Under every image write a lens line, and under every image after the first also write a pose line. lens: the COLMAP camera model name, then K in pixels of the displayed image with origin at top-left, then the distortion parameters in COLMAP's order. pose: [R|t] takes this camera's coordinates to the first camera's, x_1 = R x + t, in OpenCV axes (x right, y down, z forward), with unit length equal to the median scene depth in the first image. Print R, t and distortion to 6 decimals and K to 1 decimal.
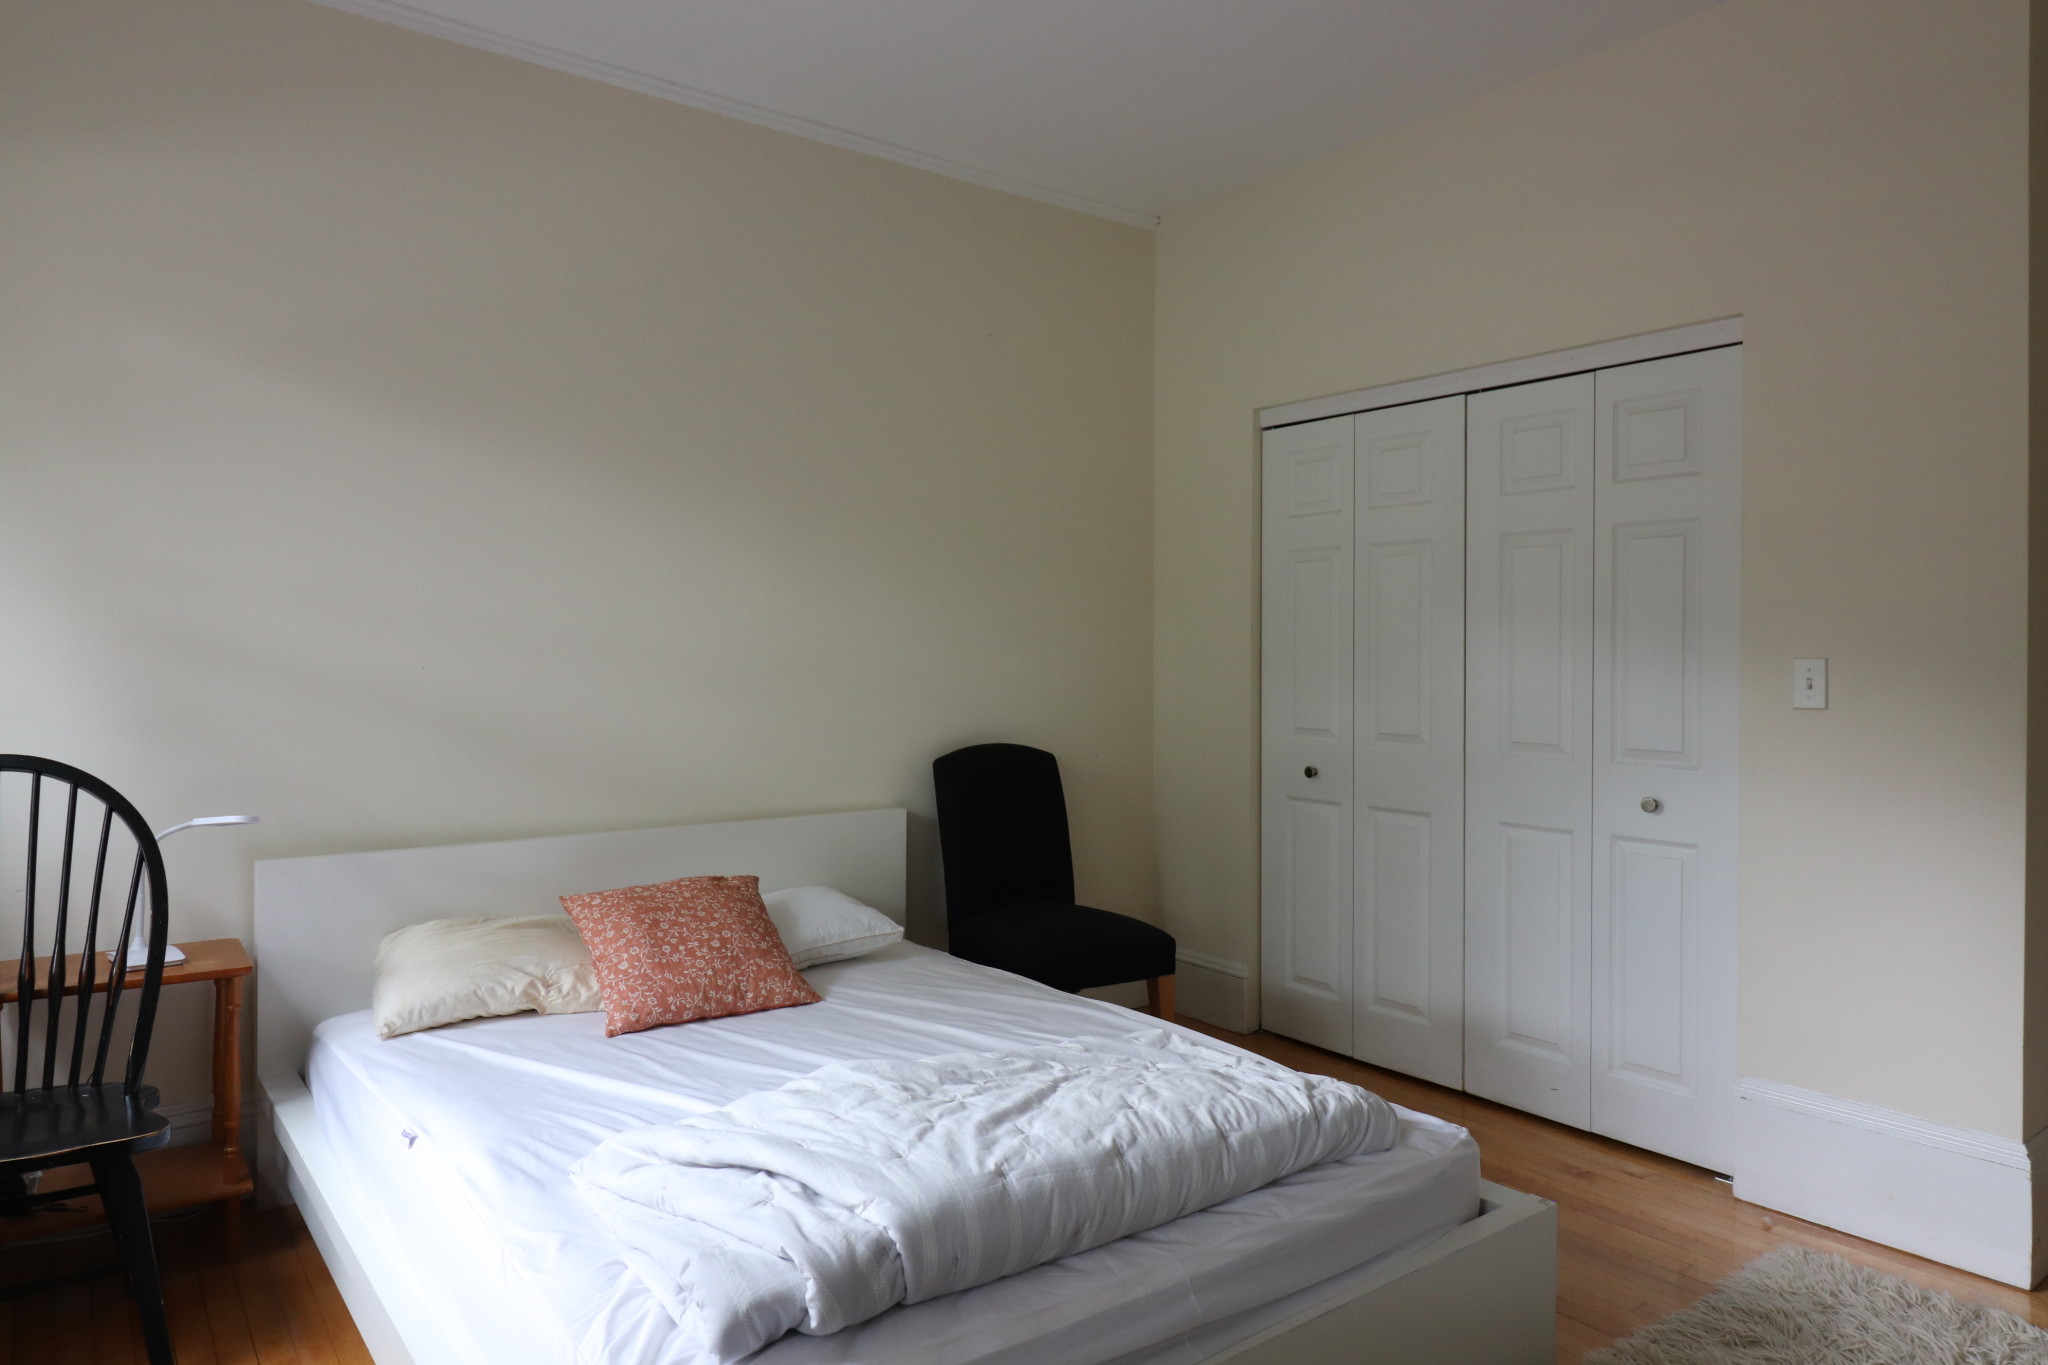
lens RADIAL K [[1296.3, 0, 1023.0], [0, 1296.3, 677.4], [0, 0, 1]] dist [0.011715, 0.002824]
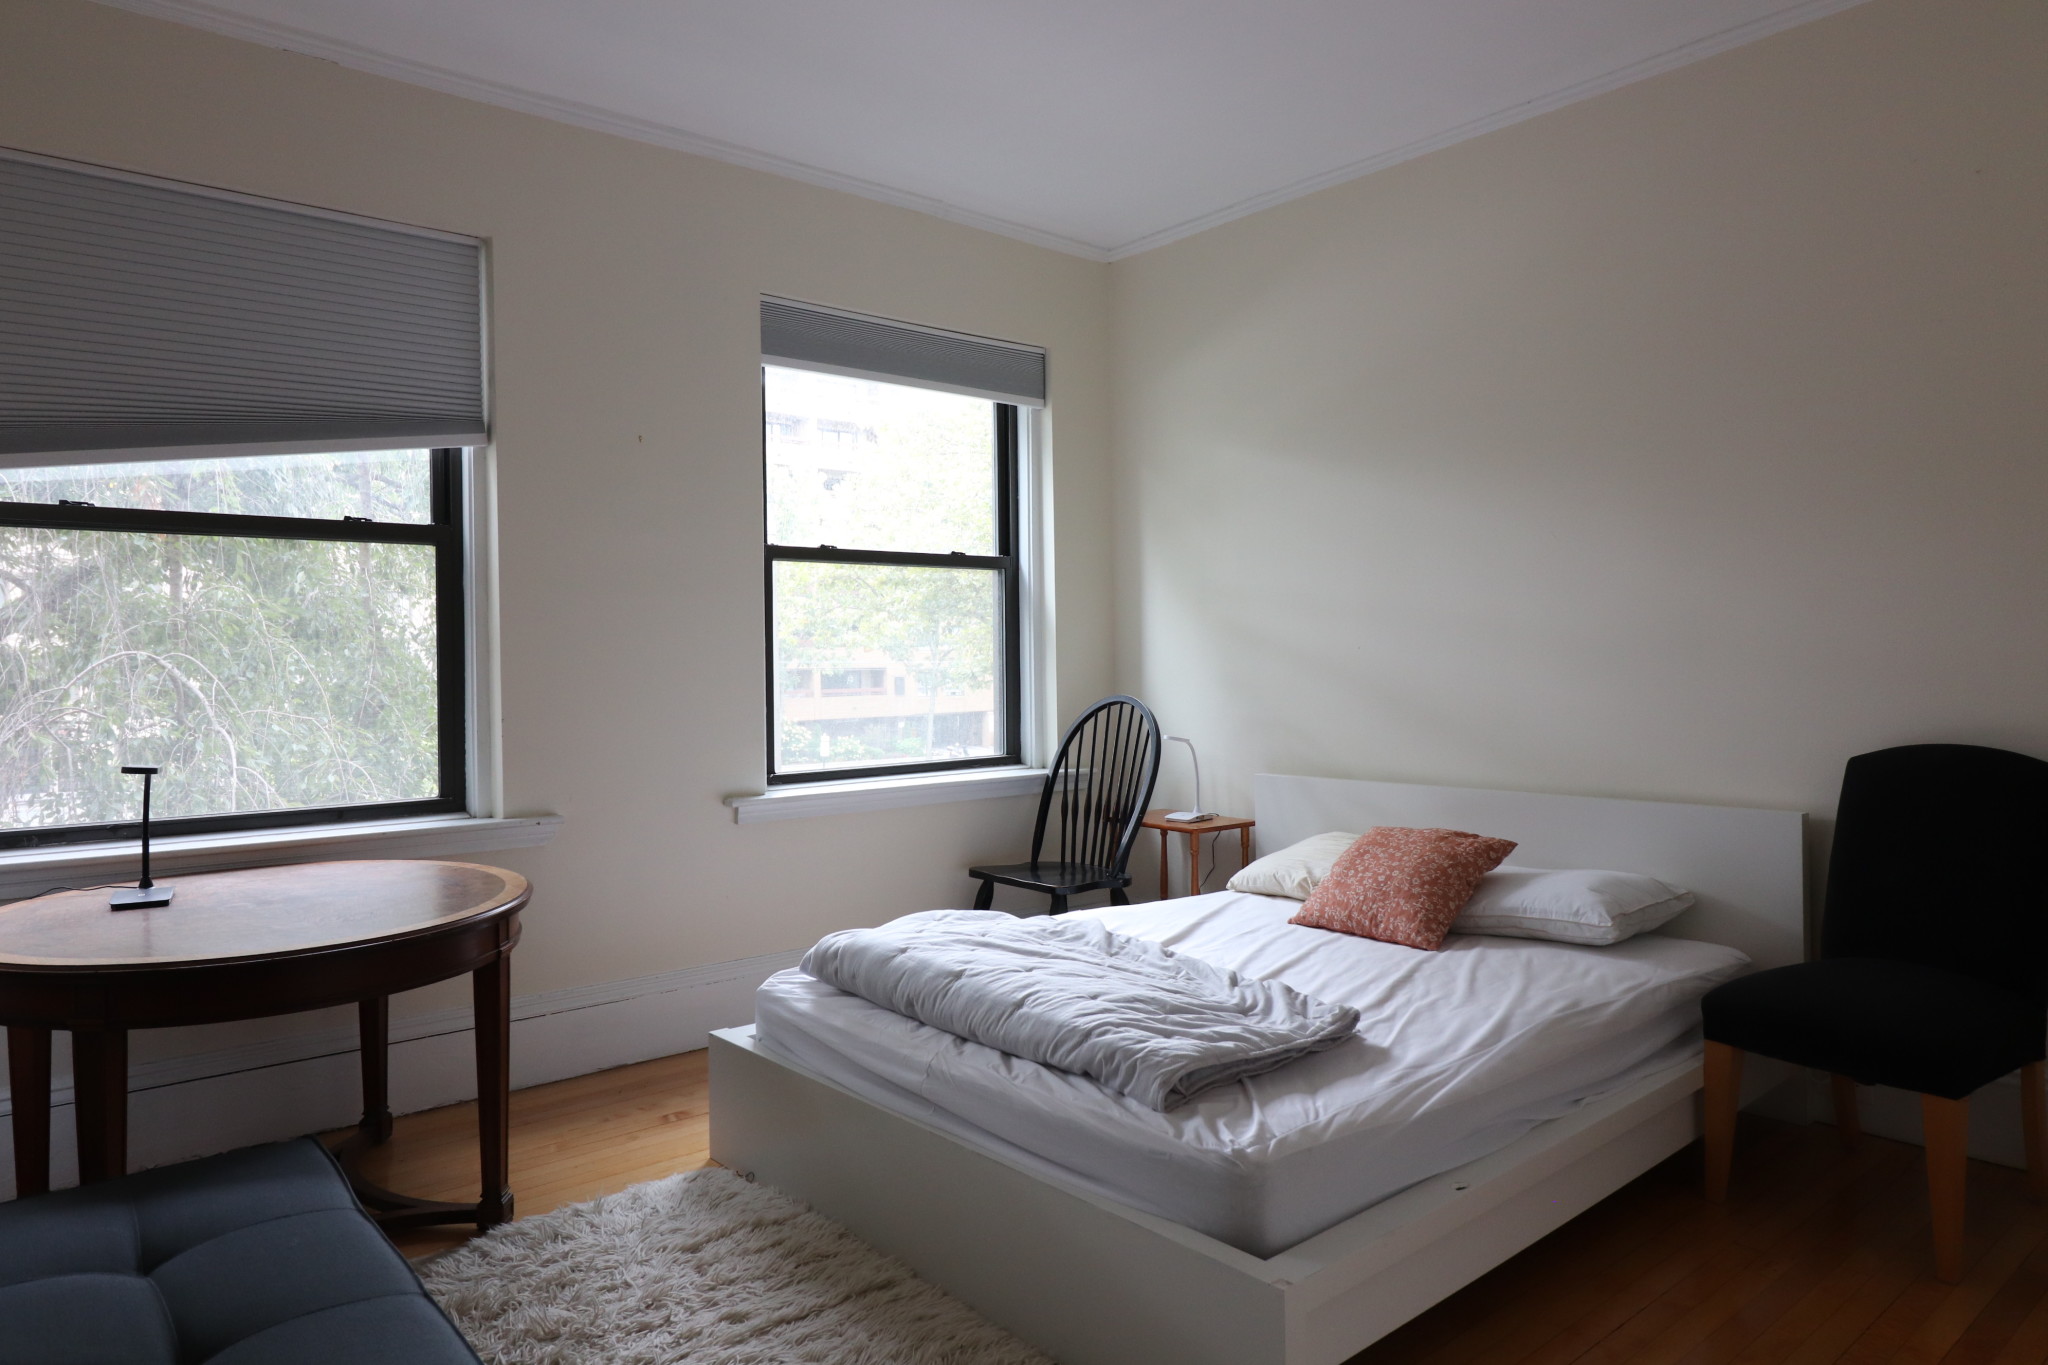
lens RADIAL K [[1296.3, 0, 1021.8], [0, 1296.3, 681.2], [0, 0, 1]] dist [0.011715, 0.002824]
pose [[0.043704, 0.011143, -0.998982, 0.961850], [-0.002331, 0.999936, 0.011052, 0.012211], [0.999042, 0.001846, 0.043727, 0.635283]]
